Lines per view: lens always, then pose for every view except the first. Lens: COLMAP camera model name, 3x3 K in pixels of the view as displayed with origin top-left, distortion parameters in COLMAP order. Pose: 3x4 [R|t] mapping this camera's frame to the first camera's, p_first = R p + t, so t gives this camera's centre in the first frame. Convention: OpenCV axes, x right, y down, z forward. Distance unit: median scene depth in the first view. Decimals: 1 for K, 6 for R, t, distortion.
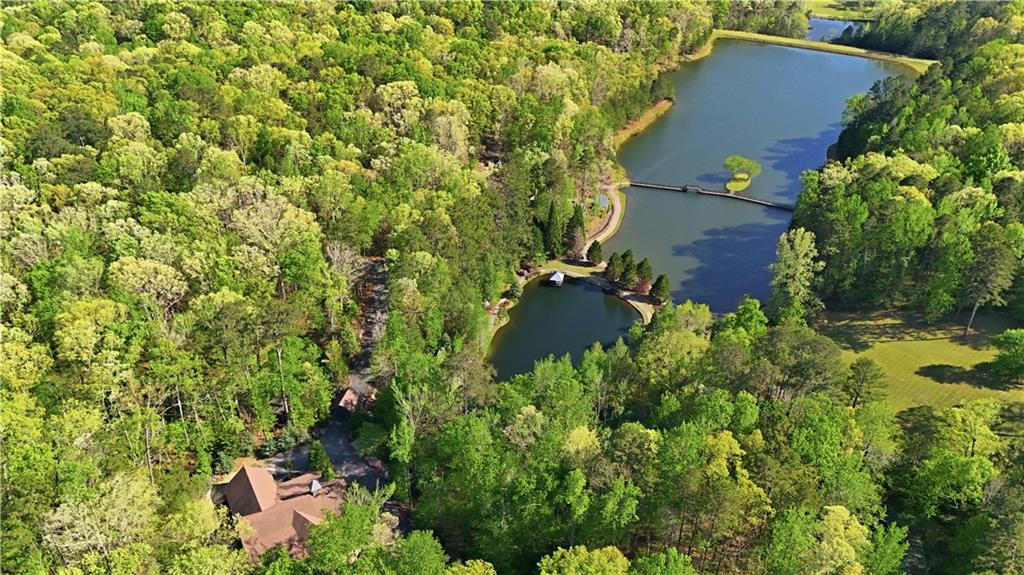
lens RADIAL K [[753.8, 0, 511.5], [0, 753.8, 288.0], [0, 0, 1]] dist [-0.003837, 0.000046]
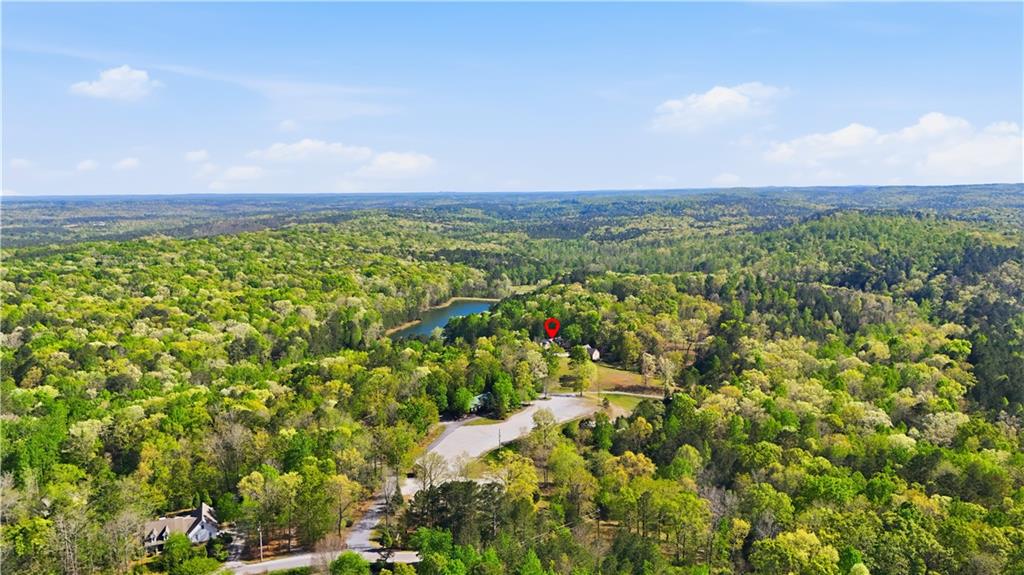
lens RADIAL K [[753.8, 0, 512.2], [0, 753.8, 287.2], [0, 0, 1]] dist [-0.003837, 0.000046]
pose [[0.978537, -0.019010, 0.205194, 0.053828], [0.103689, 0.905925, -0.410547, 0.648555], [-0.178085, 0.423011, 0.888452, -1.070952]]
